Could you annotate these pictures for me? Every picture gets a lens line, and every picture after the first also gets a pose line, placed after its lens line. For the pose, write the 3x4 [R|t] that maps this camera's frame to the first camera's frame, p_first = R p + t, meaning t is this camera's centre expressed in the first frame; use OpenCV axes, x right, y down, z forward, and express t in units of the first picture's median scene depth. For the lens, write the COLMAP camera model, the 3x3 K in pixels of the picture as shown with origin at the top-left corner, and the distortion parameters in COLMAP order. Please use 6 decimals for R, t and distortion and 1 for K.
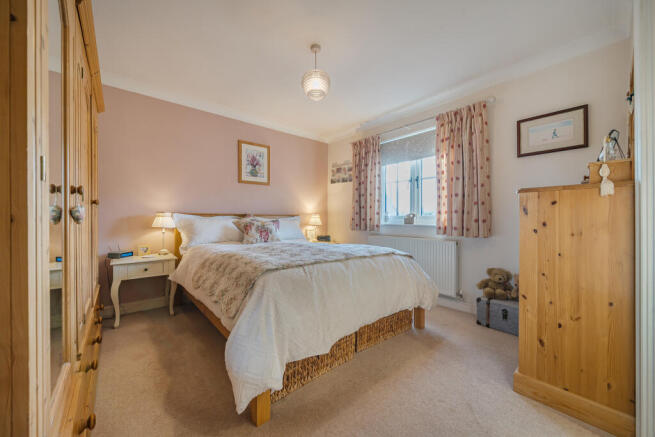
lens RADIAL K [[249.9, 0, 328.2], [0, 249.9, 219.1], [0, 0, 1]] dist [-0.003002, -0.000175]
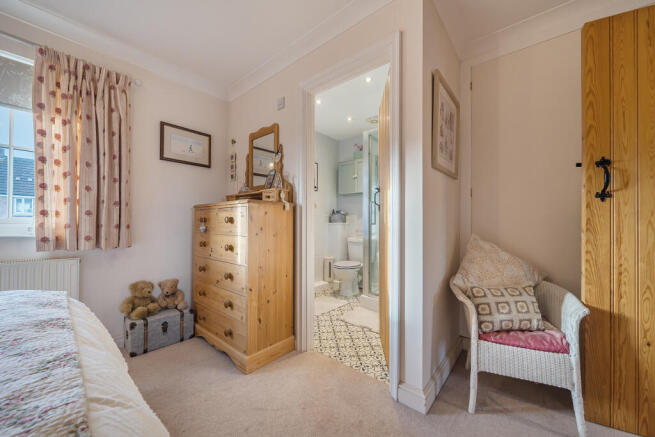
lens RADIAL K [[249.9, 0, 330.4], [0, 249.9, 221.8], [0, 0, 1]] dist [-0.003002, -0.000175]
pose [[-0.170476, 0.001719, 0.985360, -0.292177], [-0.004102, 0.999989, -0.002454, -0.009160], [-0.985353, -0.004460, -0.170467, 0.524077]]
